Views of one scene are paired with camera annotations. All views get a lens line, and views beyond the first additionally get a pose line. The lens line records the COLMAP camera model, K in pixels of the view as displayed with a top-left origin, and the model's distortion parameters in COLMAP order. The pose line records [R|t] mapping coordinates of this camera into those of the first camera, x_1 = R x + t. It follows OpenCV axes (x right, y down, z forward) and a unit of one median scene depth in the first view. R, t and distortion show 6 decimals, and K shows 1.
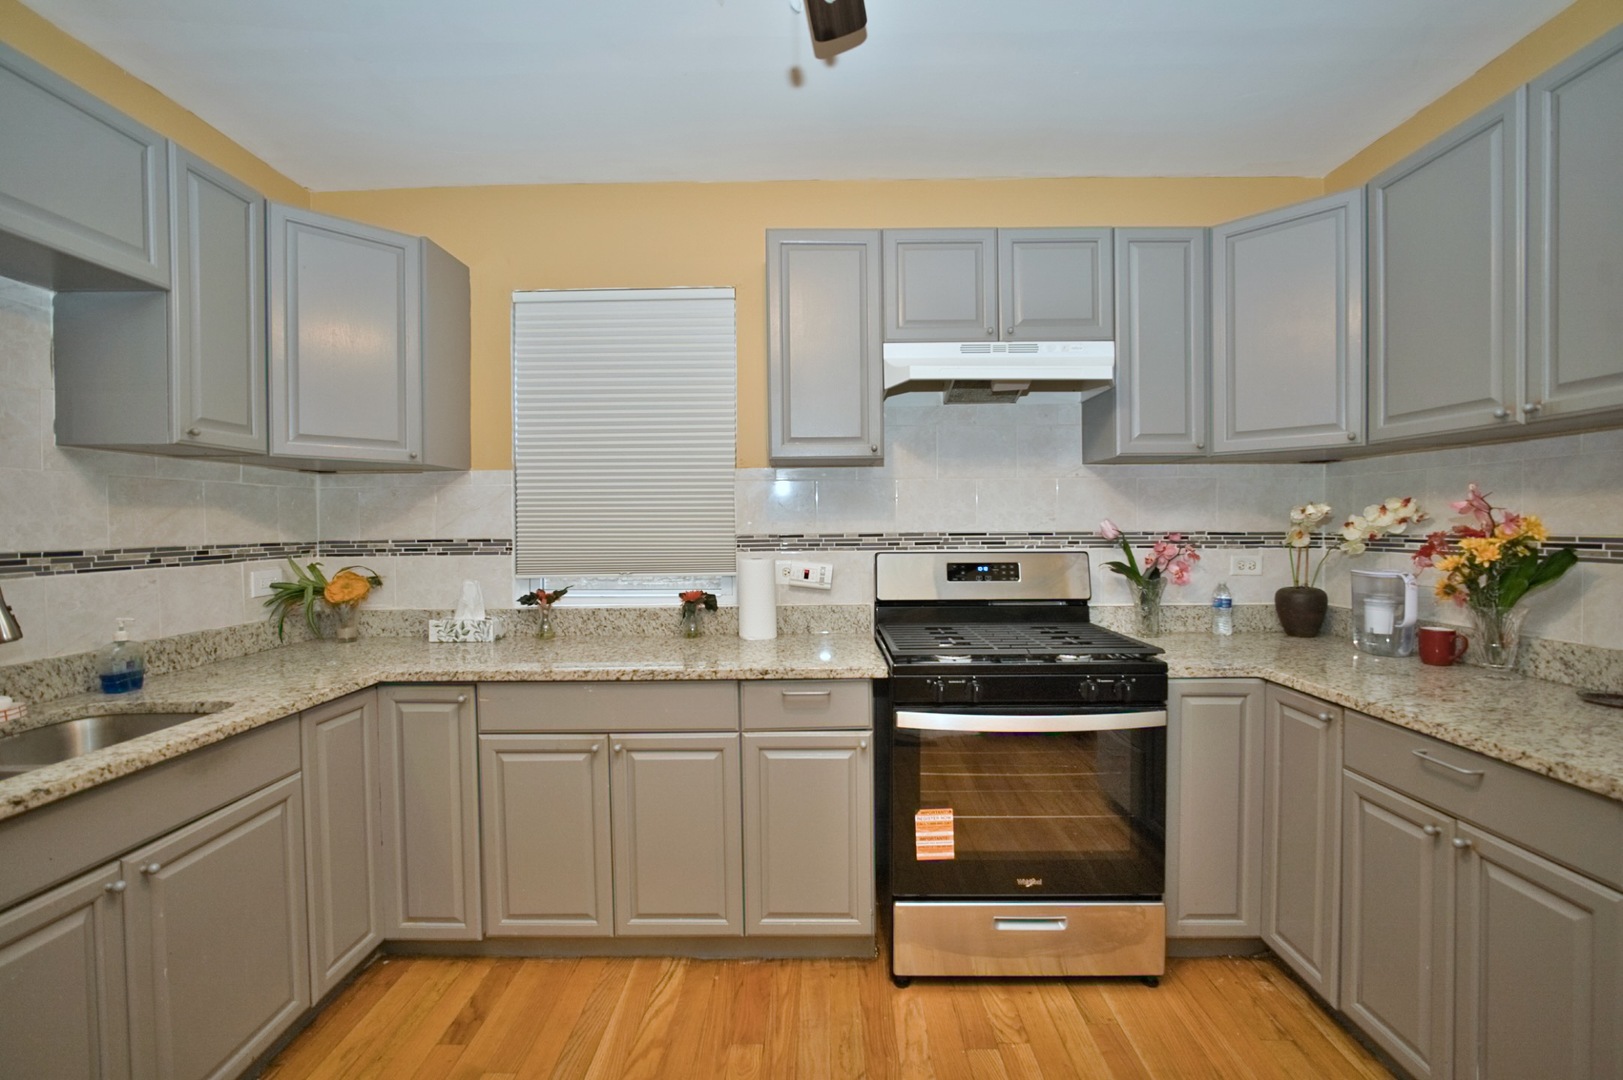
lens RADIAL K [[710.0, 0, 802.9], [0, 710.0, 536.9], [0, 0, 1]] dist [-0.023648, 0.006380]
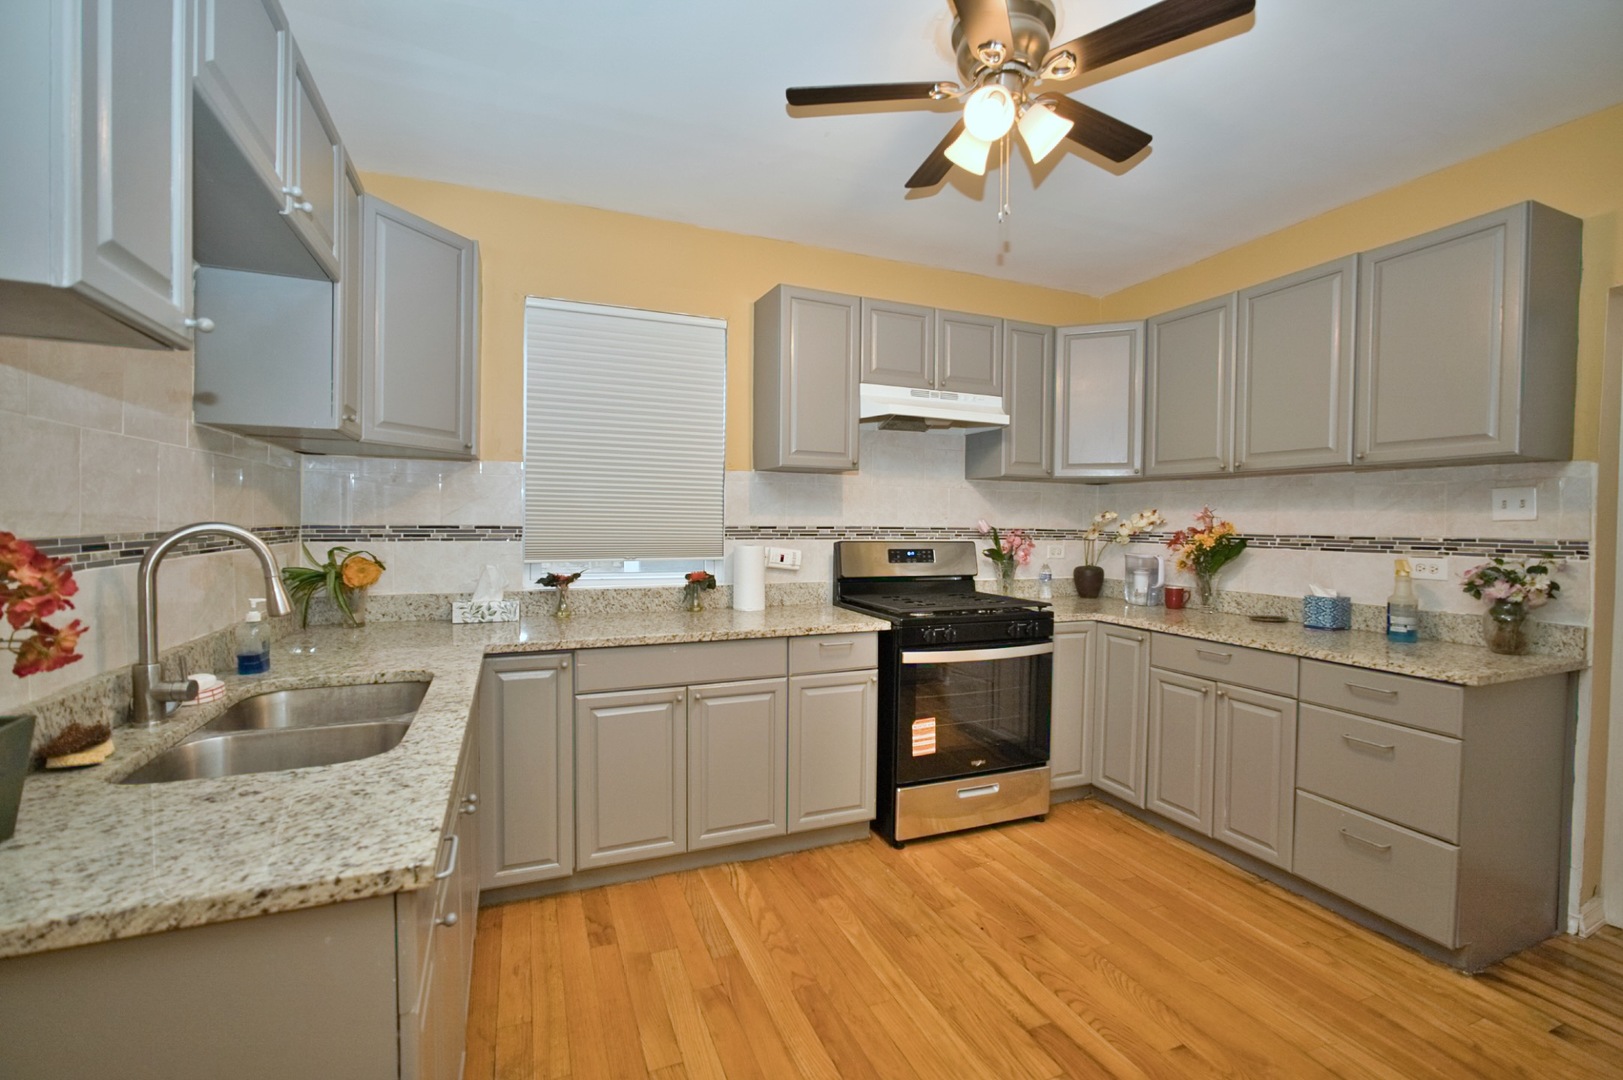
lens RADIAL K [[710.0, 0, 804.9], [0, 710.0, 536.2], [0, 0, 1]] dist [-0.023648, 0.006380]
pose [[0.916882, 0.010467, 0.399021, -0.530094], [-0.012570, 0.999917, 0.002656, 0.011736], [-0.398960, -0.007451, 0.916938, -0.188230]]
